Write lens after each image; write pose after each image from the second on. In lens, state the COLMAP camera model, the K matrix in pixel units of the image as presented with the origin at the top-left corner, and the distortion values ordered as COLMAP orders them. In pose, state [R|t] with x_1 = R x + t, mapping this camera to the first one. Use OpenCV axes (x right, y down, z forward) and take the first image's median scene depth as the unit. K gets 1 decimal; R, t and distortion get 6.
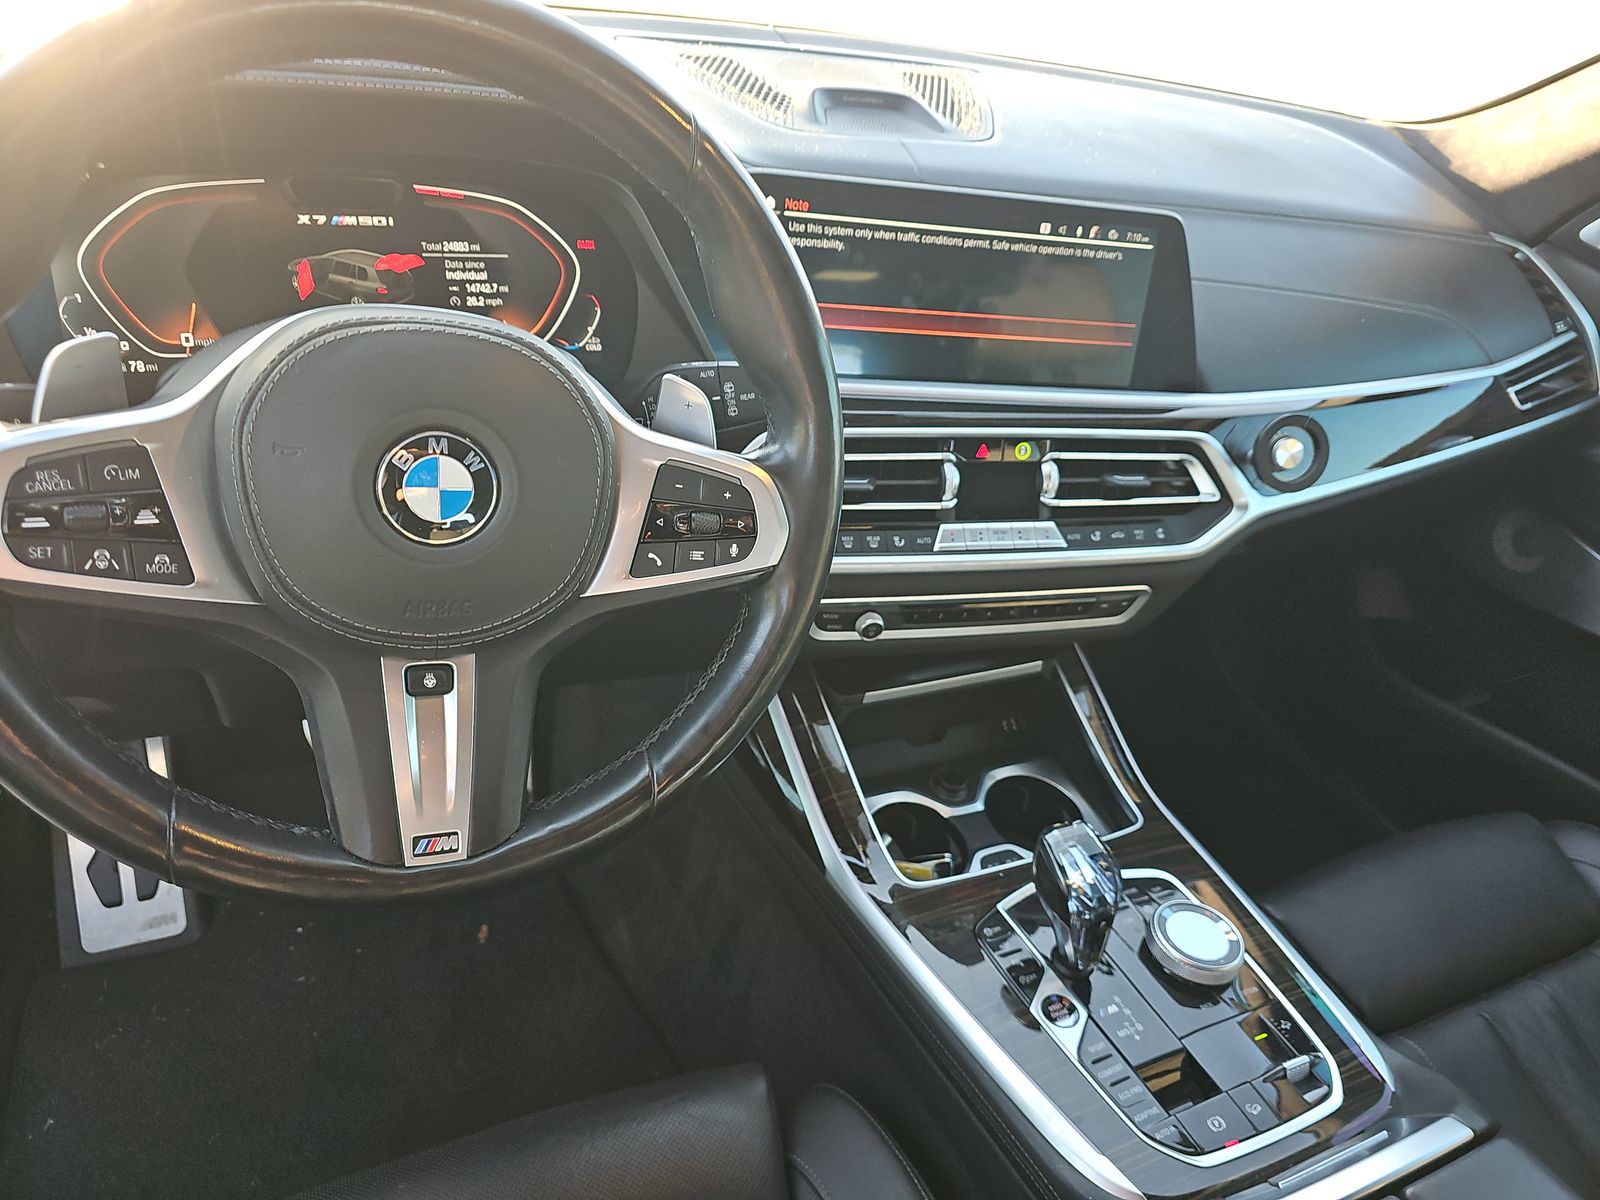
lens RADIAL K [[1092.9, 0, 798.6], [0, 1092.9, 610.1], [0, 0, 1]] dist [0.130976, -0.118887]
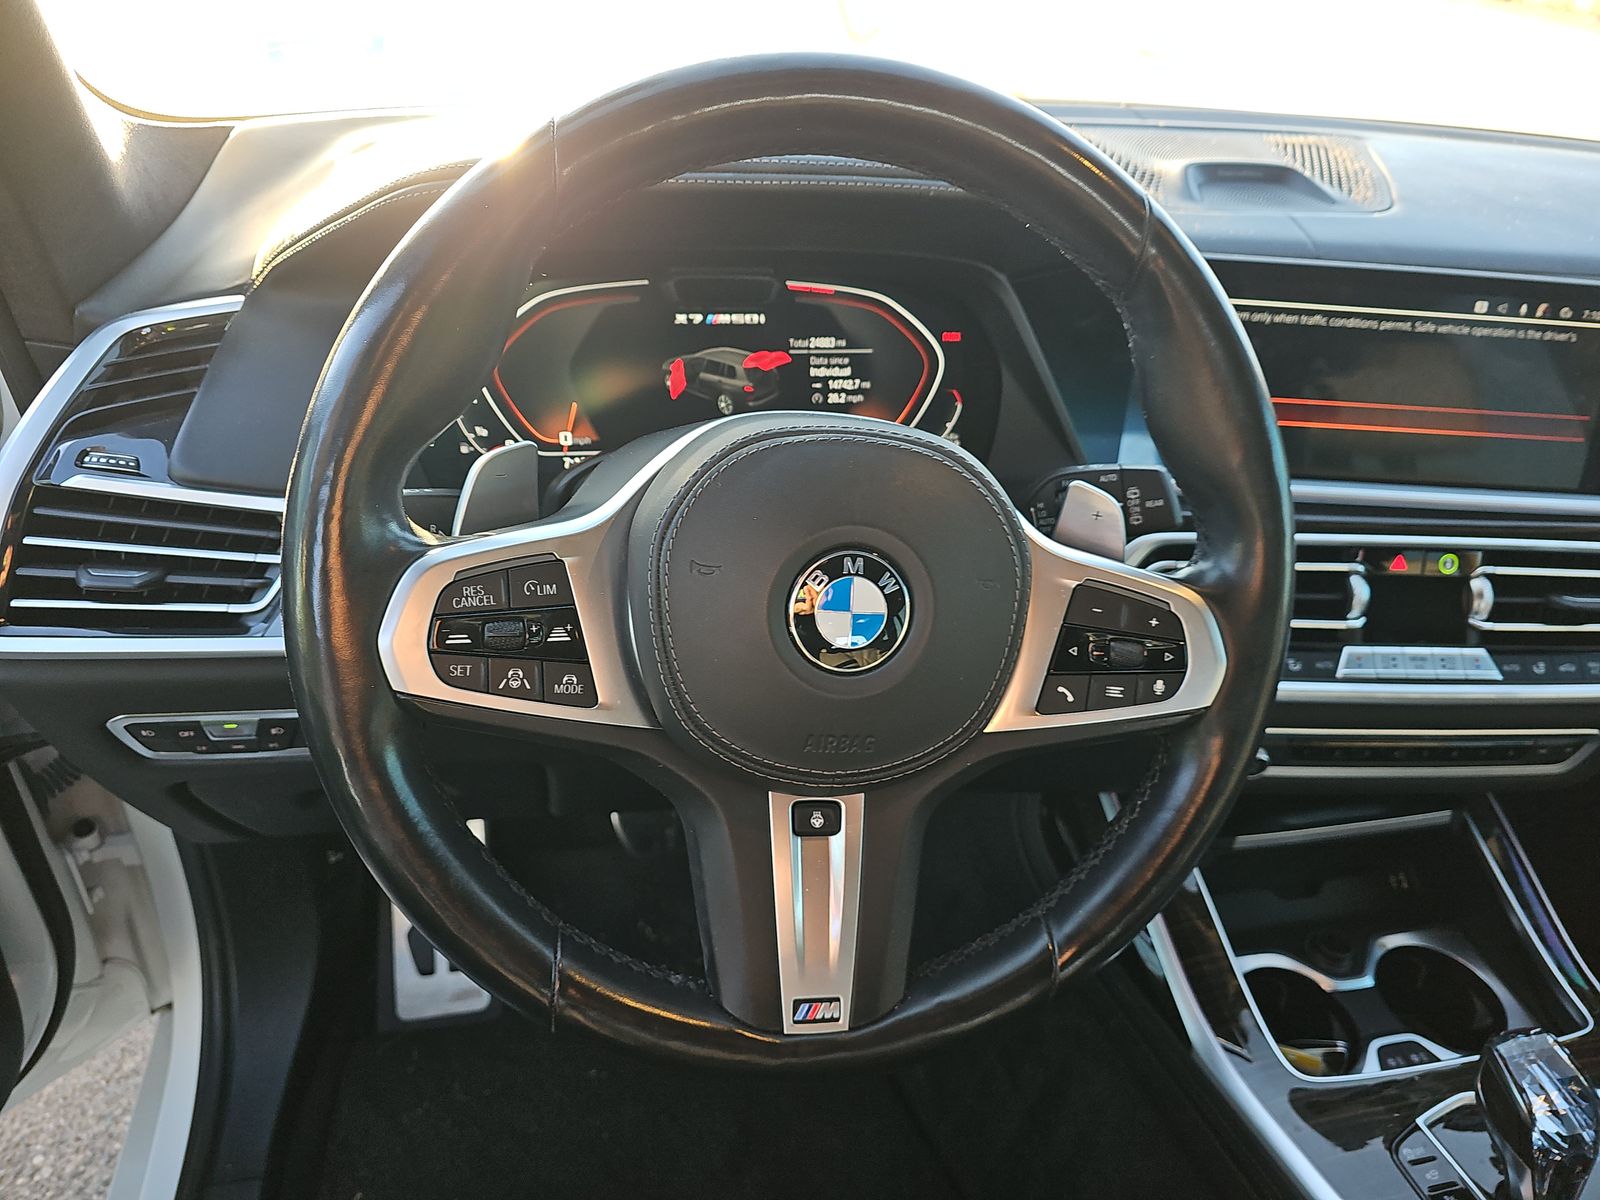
lens RADIAL K [[1059.3, 0, 800.0], [0, 1059.3, 600.0], [0, 0, 1]] dist [0.124151, -0.069631]
pose [[0.983047, 0.040010, -0.178935, -0.143799], [-0.051380, 0.996913, -0.059369, -0.045076], [0.176007, 0.067556, 0.982068, 0.098587]]
